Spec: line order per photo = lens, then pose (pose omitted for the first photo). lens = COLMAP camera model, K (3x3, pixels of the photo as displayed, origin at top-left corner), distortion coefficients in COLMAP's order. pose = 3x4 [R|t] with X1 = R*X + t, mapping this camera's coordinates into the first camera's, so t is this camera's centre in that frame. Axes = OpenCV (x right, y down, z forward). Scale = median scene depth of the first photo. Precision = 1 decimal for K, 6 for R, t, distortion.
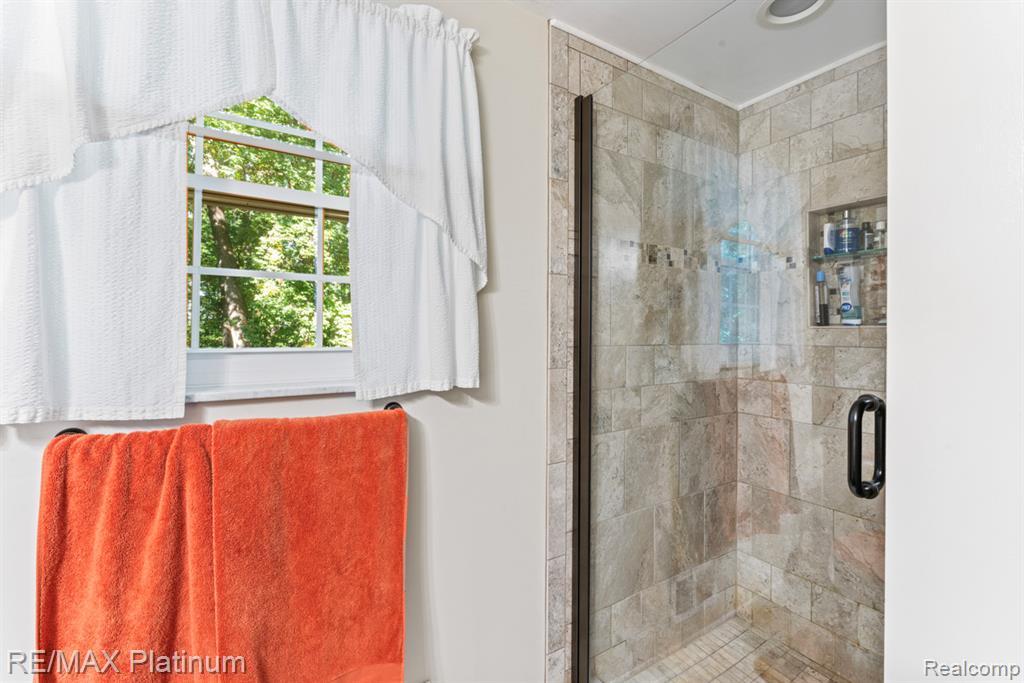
lens RADIAL K [[451.9, 0, 520.3], [0, 451.9, 327.7], [0, 0, 1]] dist [-0.006467, 0.000372]
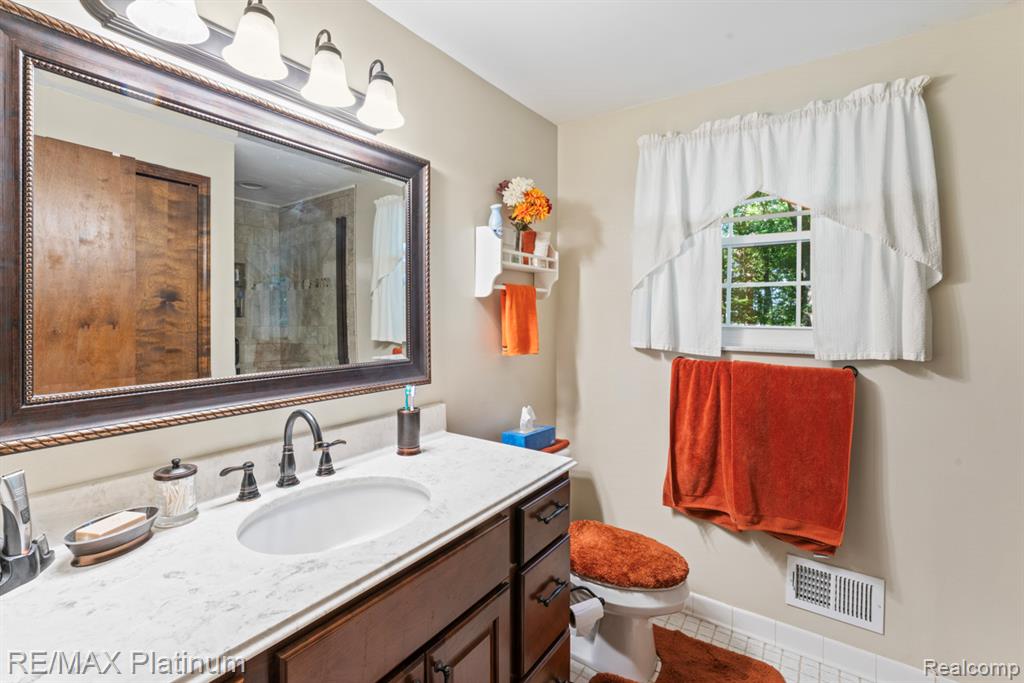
lens RADIAL K [[451.9, 0, 506.1], [0, 451.9, 315.5], [0, 0, 1]] dist [-0.006467, 0.000372]
pose [[0.399947, 0.001013, -0.916538, 0.827818], [0.004365, 0.999986, 0.003009, -0.006894], [0.916528, -0.005204, 0.399936, -0.806775]]
